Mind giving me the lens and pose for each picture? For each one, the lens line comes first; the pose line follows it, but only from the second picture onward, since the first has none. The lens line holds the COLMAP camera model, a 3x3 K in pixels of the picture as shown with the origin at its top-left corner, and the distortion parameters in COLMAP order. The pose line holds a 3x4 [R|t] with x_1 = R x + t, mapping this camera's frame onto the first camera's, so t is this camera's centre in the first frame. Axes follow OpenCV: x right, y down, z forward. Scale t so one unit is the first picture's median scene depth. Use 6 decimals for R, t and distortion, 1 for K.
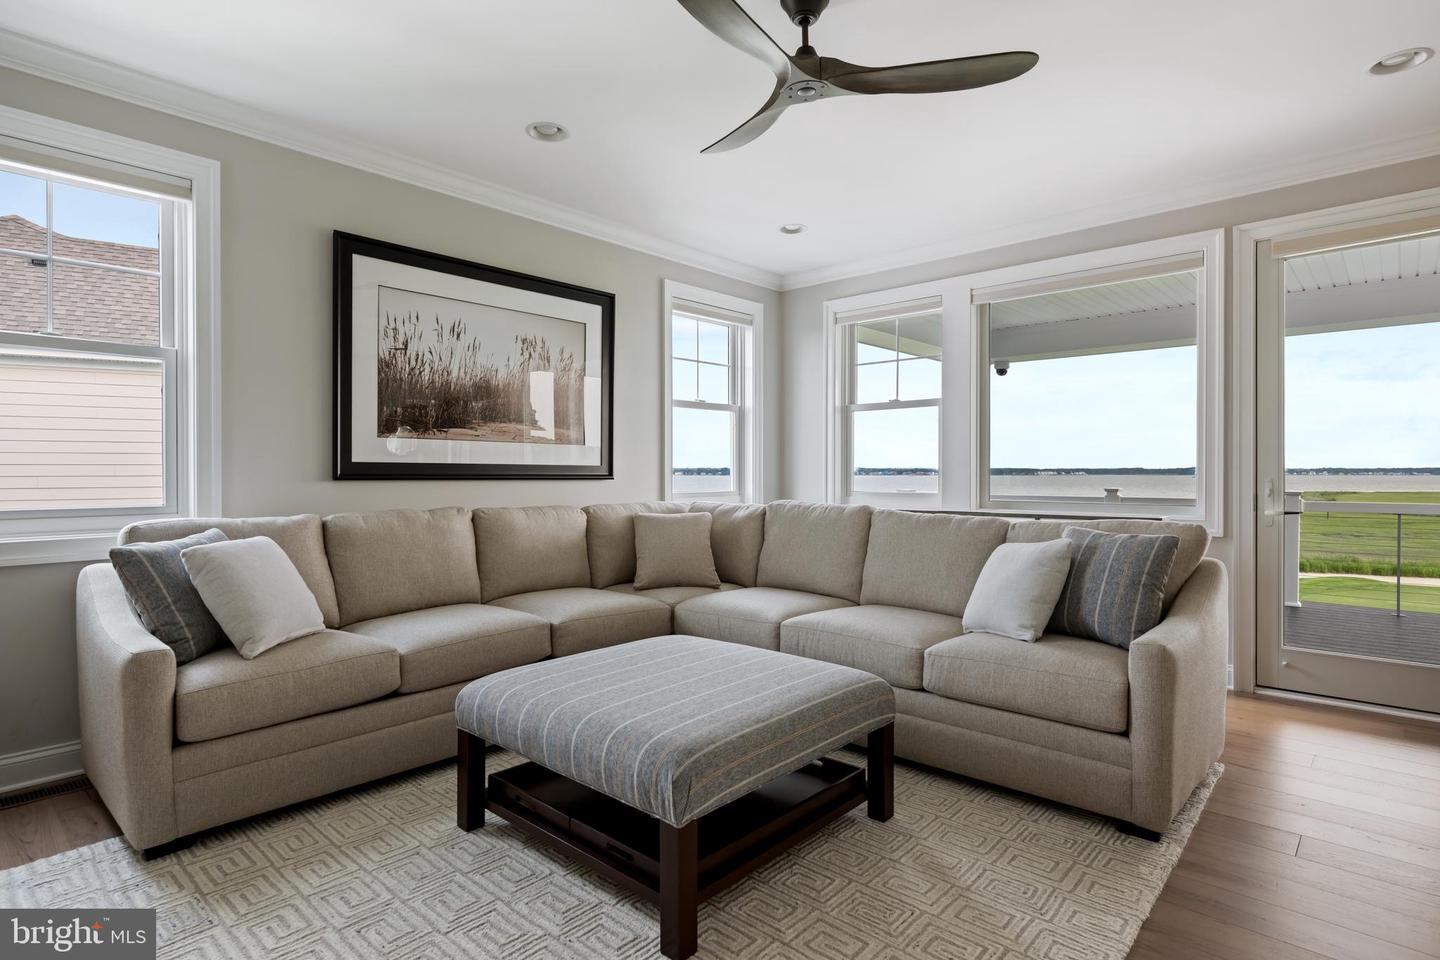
lens RADIAL K [[743.2, 0, 717.1], [0, 743.2, 474.4], [0, 0, 1]] dist [-0.004447, -0.000337]
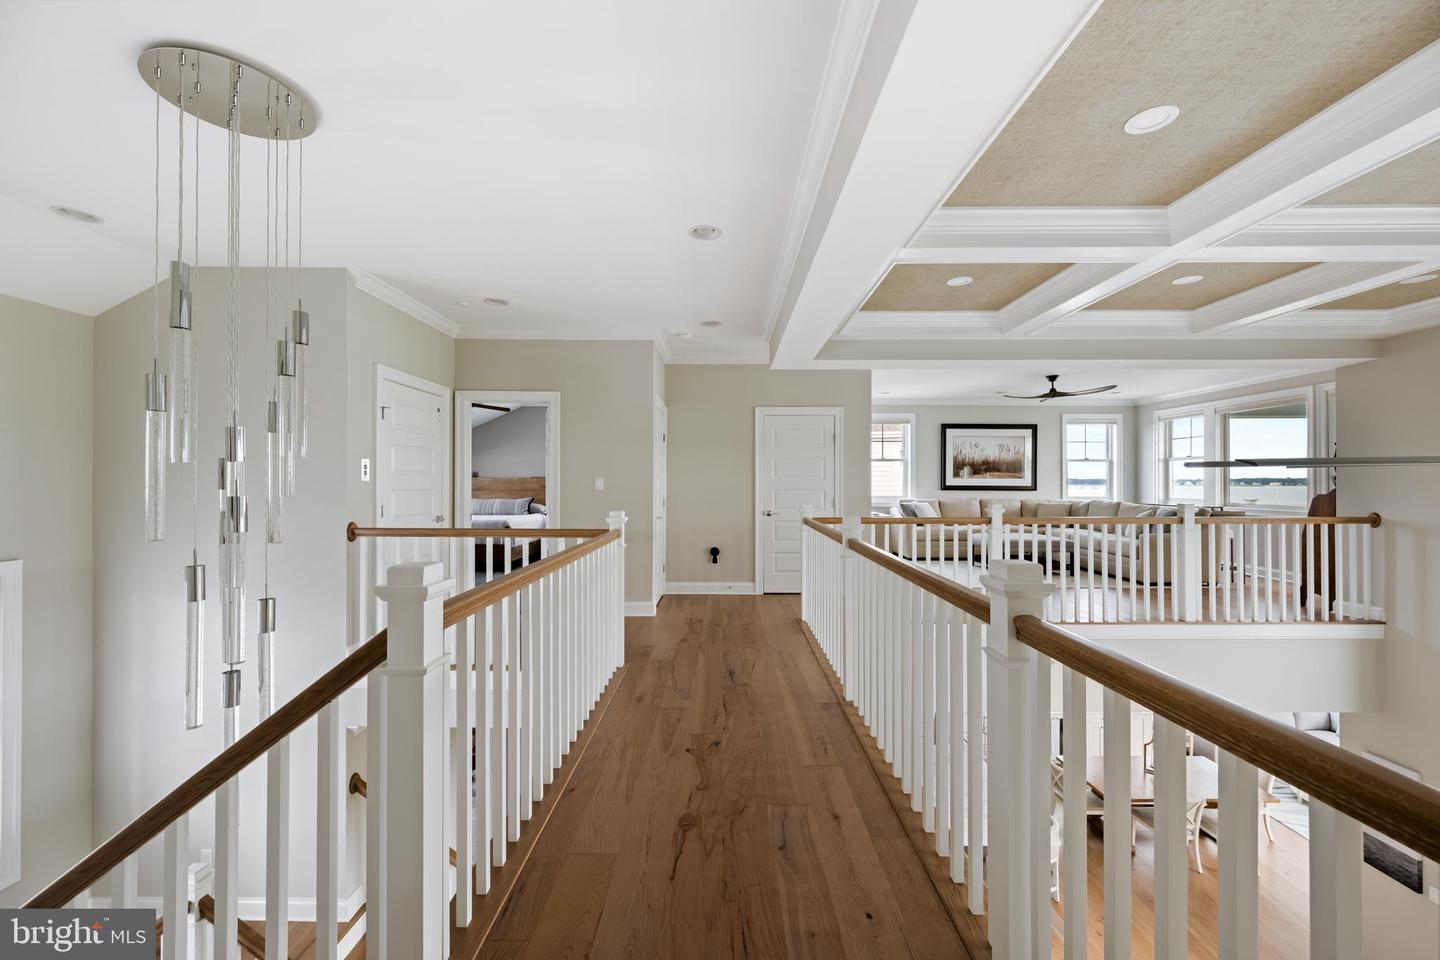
lens RADIAL K [[567.0, 0, 715.0], [0, 567.0, 479.8], [0, 0, 1]] dist [-0.000341, -0.000030]
pose [[0.673837, -0.003863, -0.738870, 0.717116], [-0.006785, 0.999912, -0.011416, -0.003108], [0.738849, 0.012705, 0.673751, -1.534264]]
